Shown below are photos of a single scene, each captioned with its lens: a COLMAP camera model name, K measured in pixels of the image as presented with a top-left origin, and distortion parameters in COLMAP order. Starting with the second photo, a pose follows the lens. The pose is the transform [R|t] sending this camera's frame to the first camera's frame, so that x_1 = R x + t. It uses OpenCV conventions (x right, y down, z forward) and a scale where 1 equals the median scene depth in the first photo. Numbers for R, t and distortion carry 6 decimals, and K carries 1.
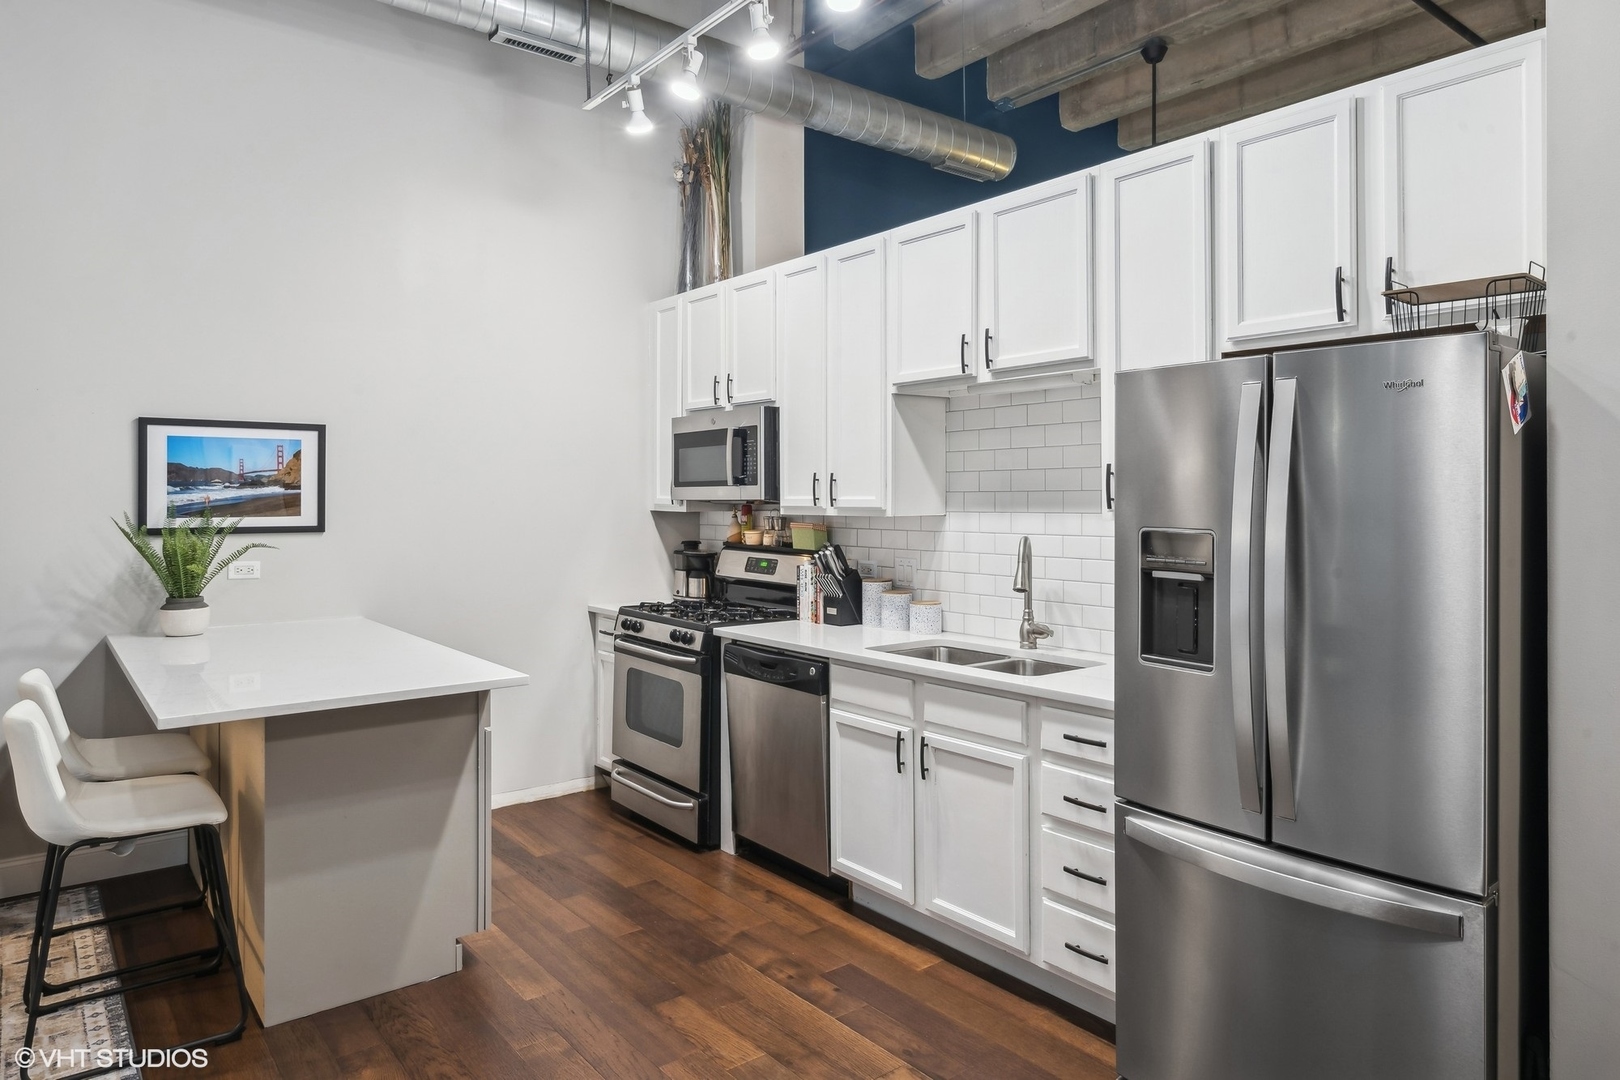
lens RADIAL K [[1002.7, 0, 808.3], [0, 1002.7, 494.0], [0, 0, 1]] dist [0.000505, -0.000676]
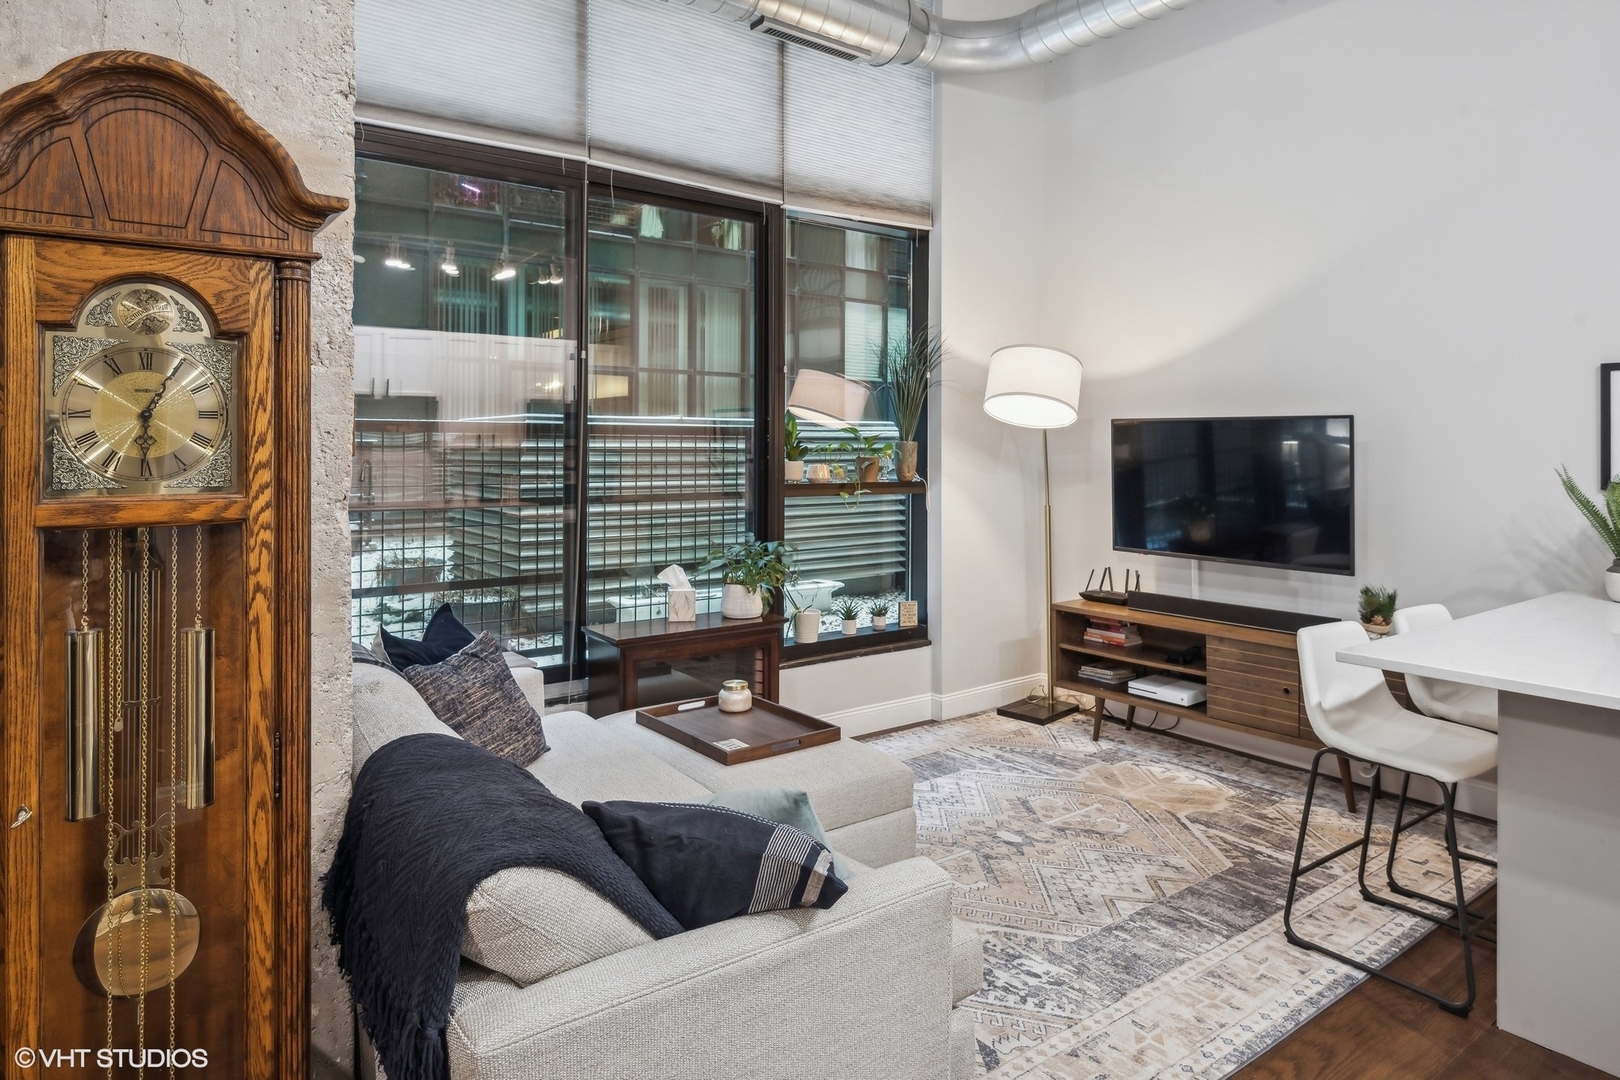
lens RADIAL K [[965.5, 0, 804.7], [0, 965.5, 441.9], [0, 0, 1]] dist [-0.000689, -0.000370]
pose [[-0.026321, -0.005135, -0.999640, 0.242671], [-0.001259, 0.999986, -0.005103, 0.002167], [0.999653, 0.001125, -0.026328, 0.264579]]
